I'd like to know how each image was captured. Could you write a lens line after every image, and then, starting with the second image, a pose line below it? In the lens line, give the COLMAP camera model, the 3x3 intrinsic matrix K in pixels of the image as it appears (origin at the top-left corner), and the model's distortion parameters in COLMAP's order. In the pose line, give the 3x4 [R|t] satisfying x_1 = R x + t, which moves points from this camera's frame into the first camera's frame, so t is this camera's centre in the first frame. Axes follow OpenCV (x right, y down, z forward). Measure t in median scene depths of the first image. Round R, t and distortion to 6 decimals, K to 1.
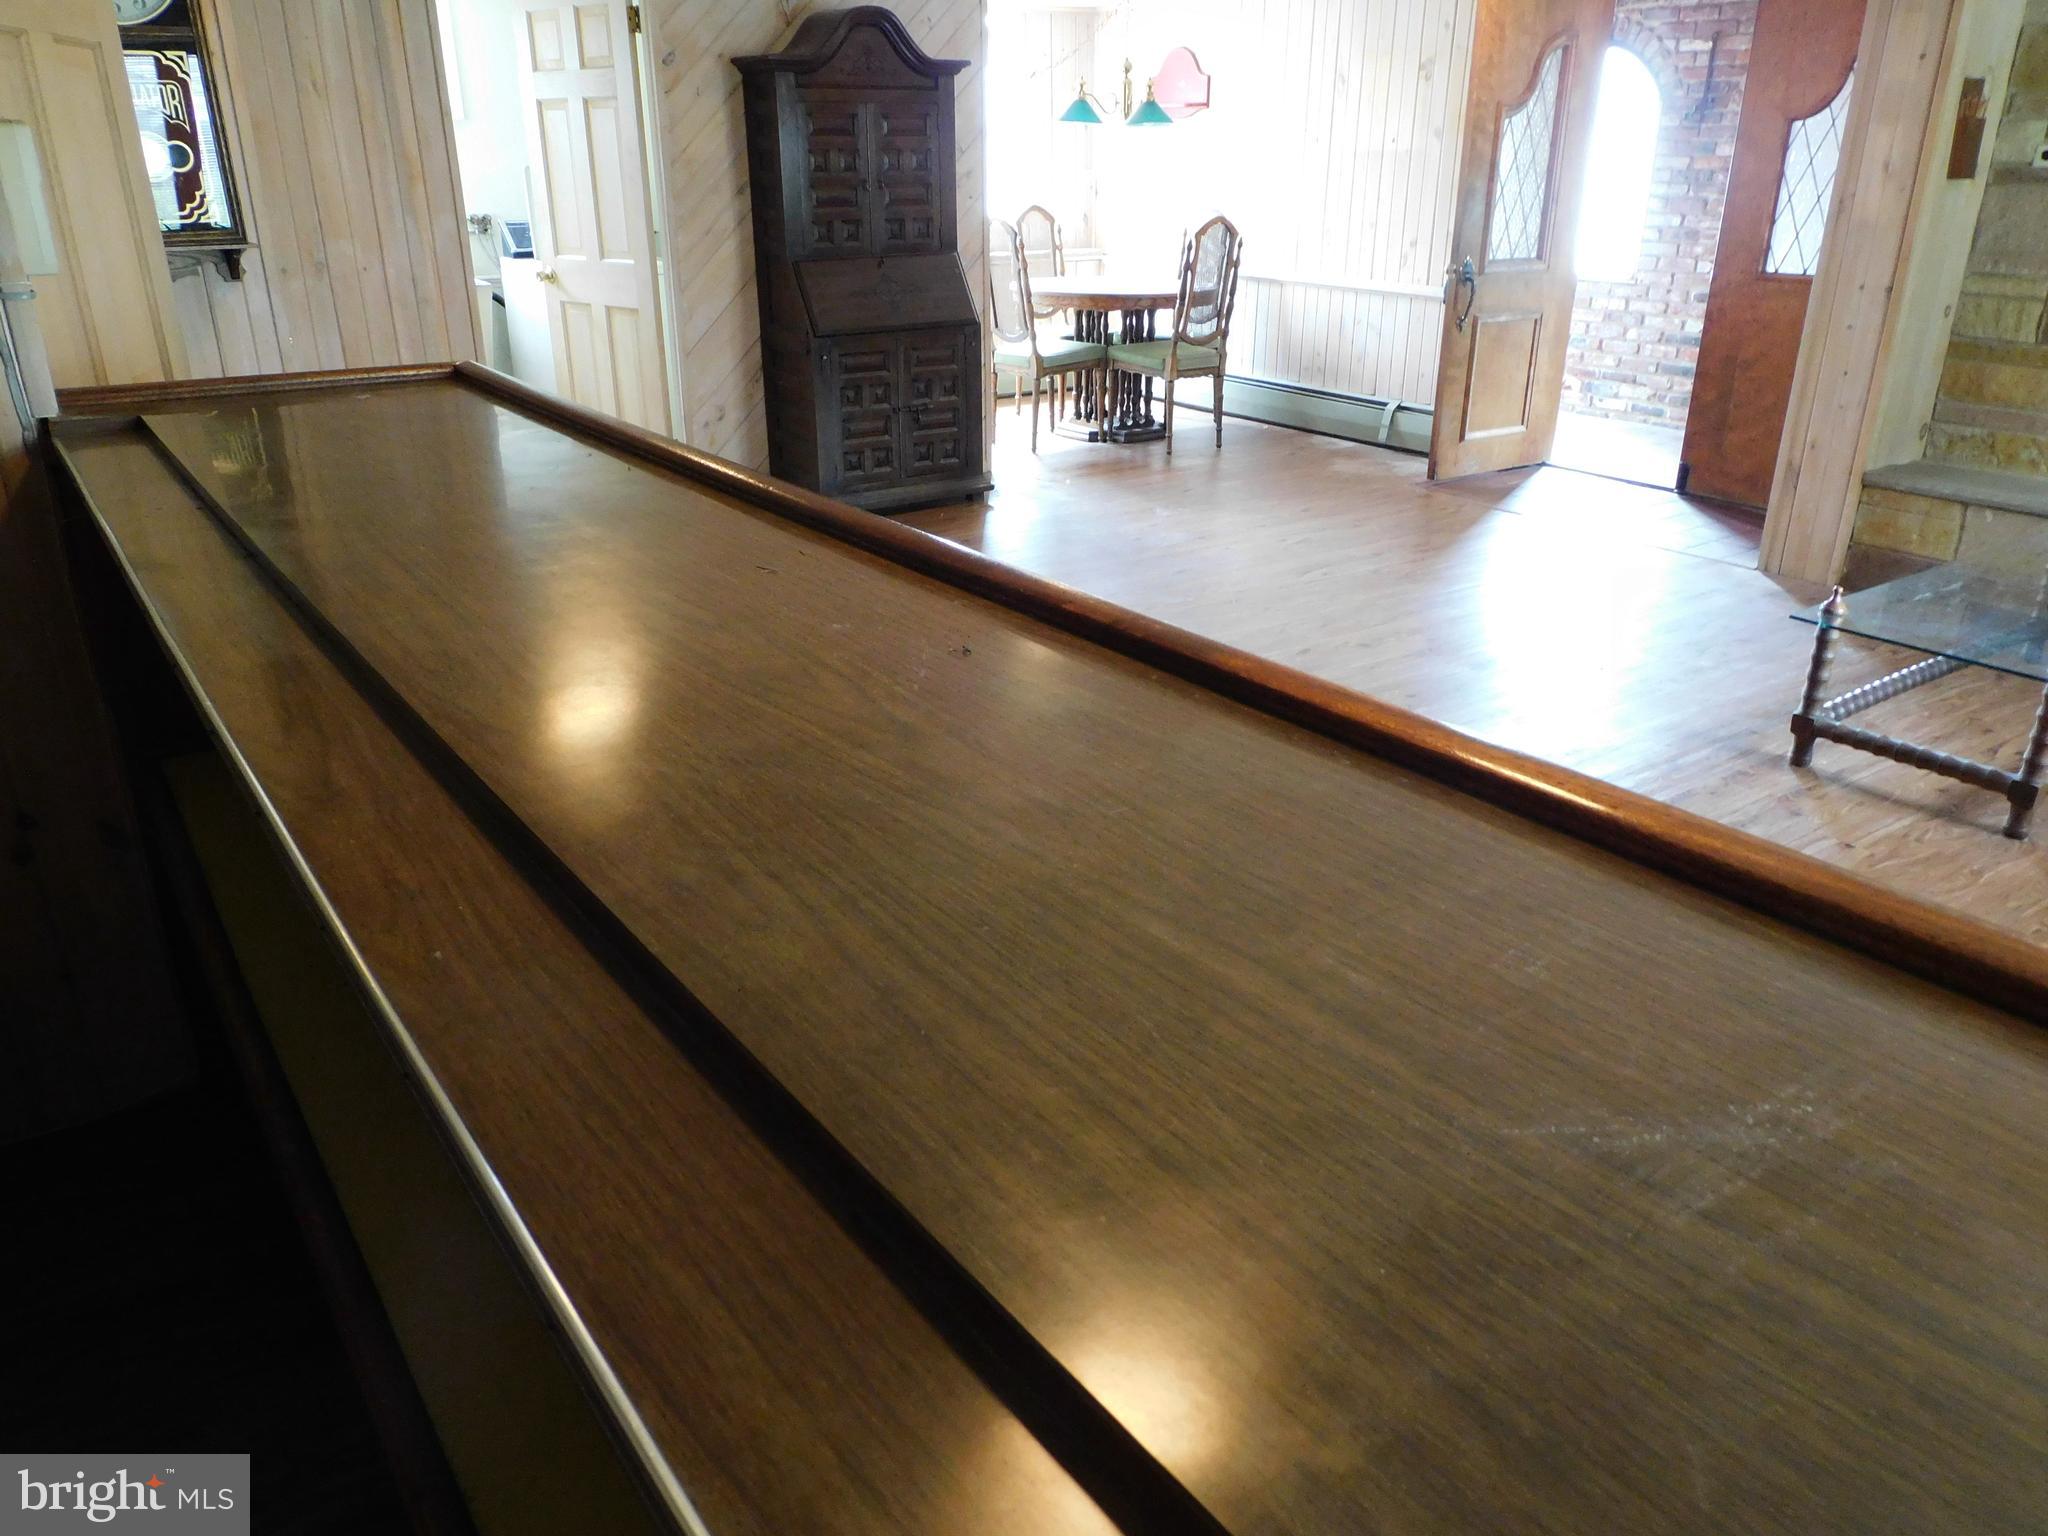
lens RADIAL K [[1460.1, 0, 1037.3], [0, 1460.1, 762.5], [0, 0, 1]] dist [0.002242, -0.006343]
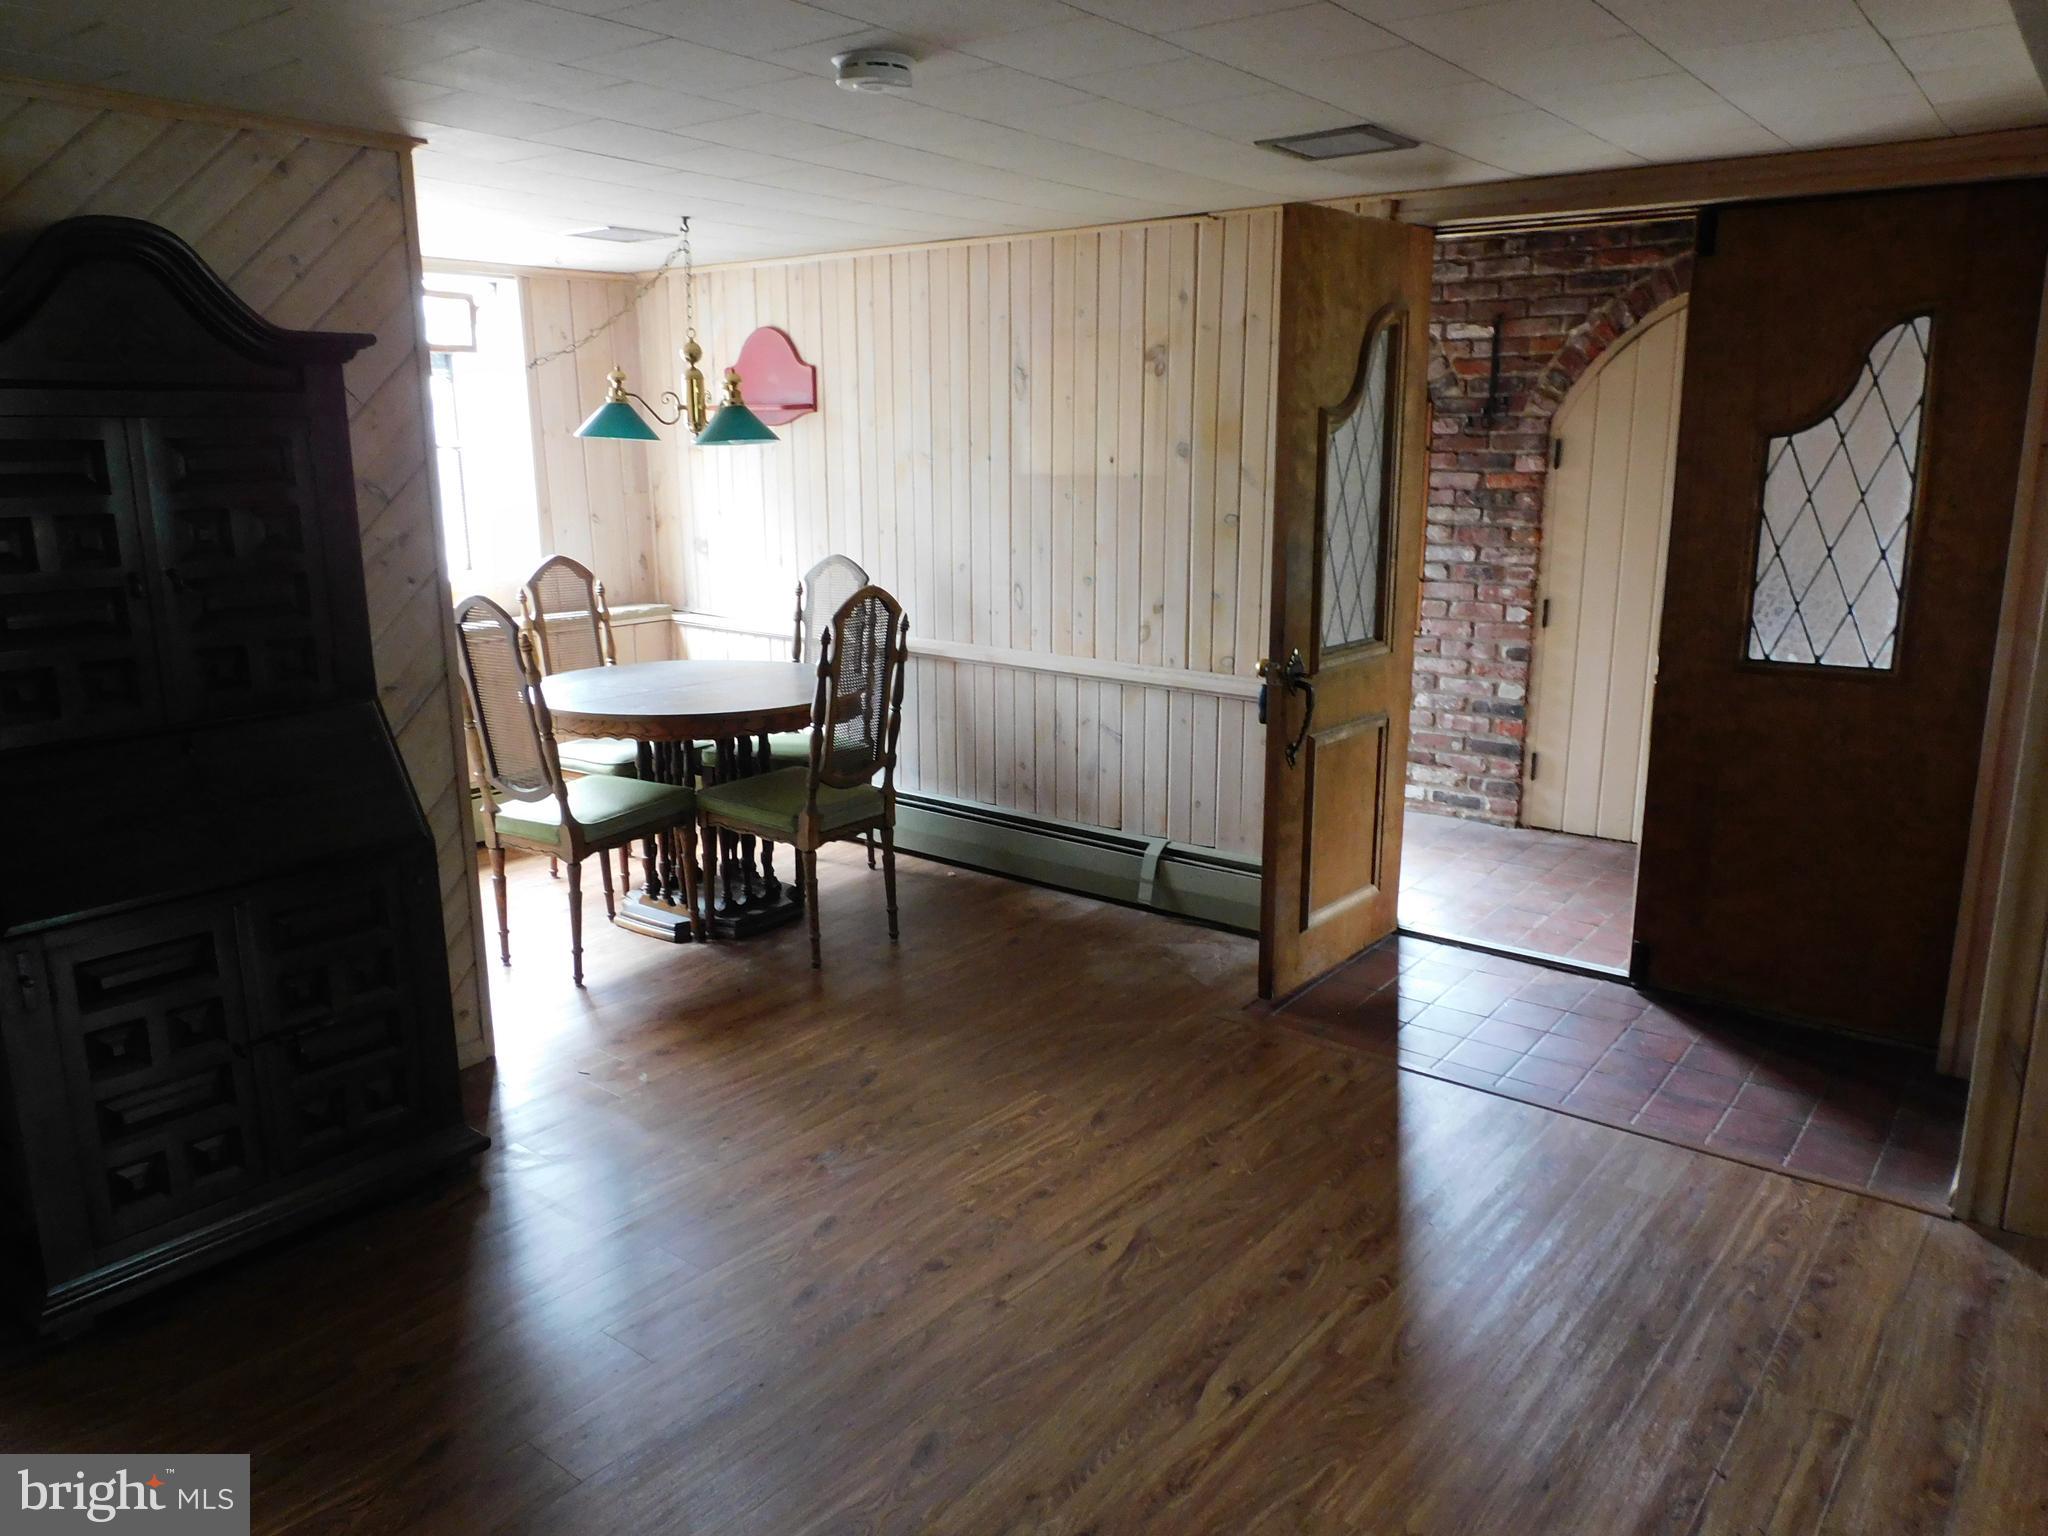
lens RADIAL K [[1460.1, 0, 1034.1], [0, 1460.1, 768.8], [0, 0, 1]] dist [0.002242, -0.006343]
pose [[0.959396, -0.070274, 0.273167, 0.018649], [0.115882, 0.981160, -0.154582, -0.186083], [-0.257157, 0.179961, 0.949465, 0.396532]]
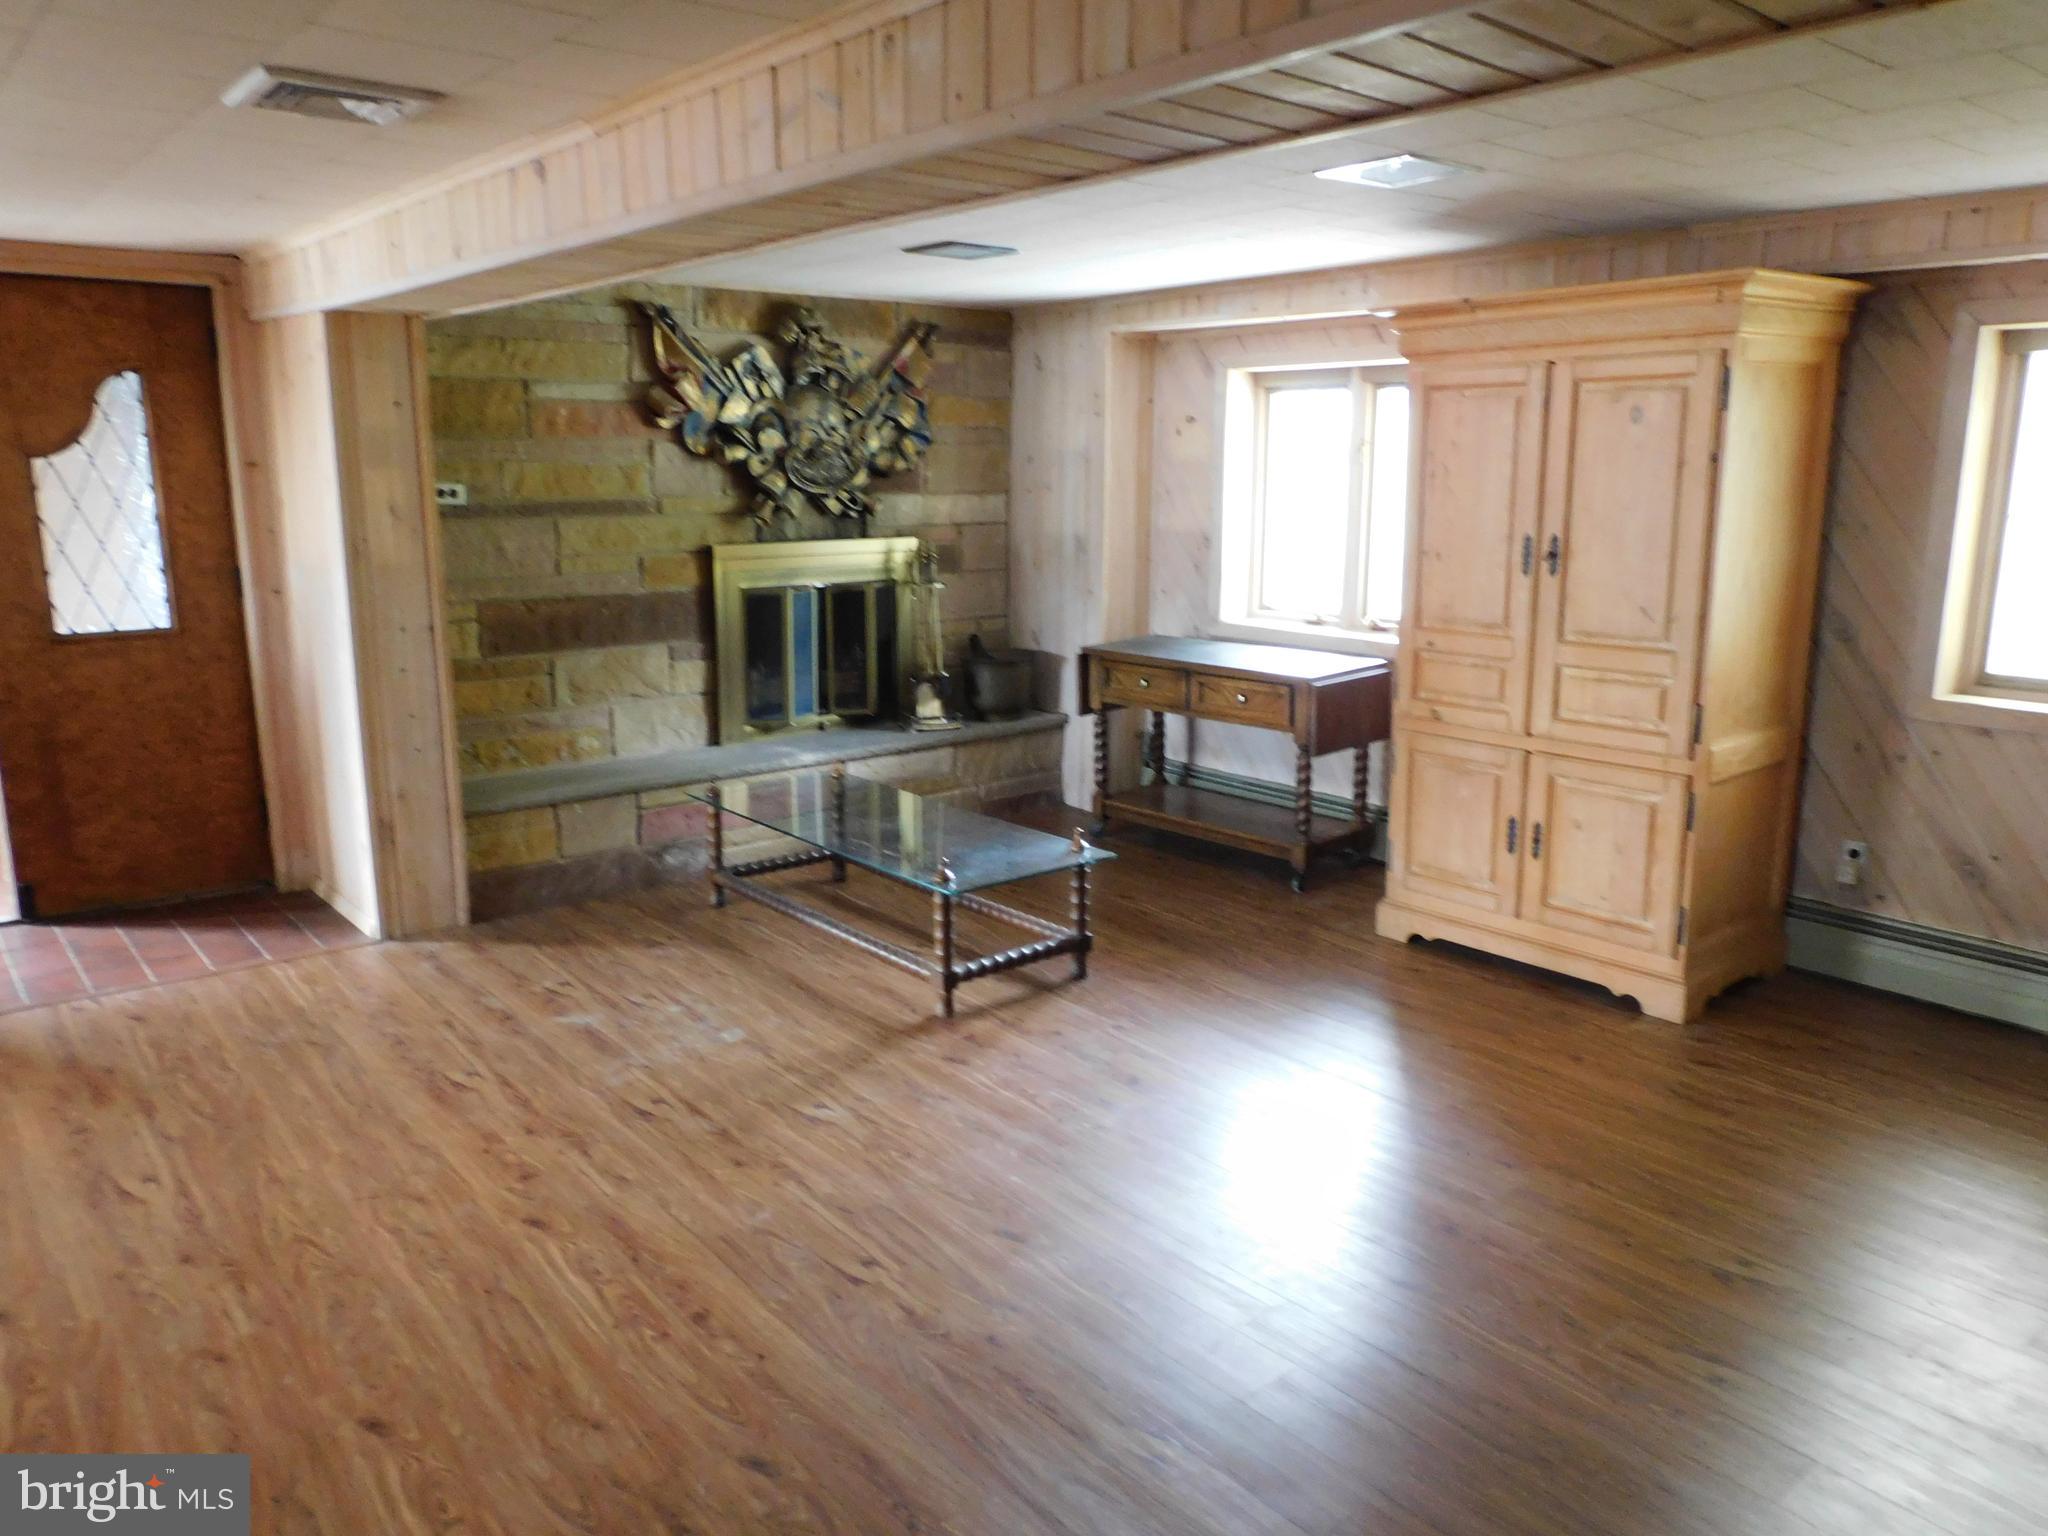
lens RADIAL K [[1460.1, 0, 1034.5], [0, 1460.1, 758.4], [0, 0, 1]] dist [0.002242, -0.006343]
pose [[-0.070108, -0.205859, 0.976067, -0.272637], [0.383141, 0.897866, 0.216885, -0.199338], [-0.921025, 0.389177, 0.015925, 0.426331]]
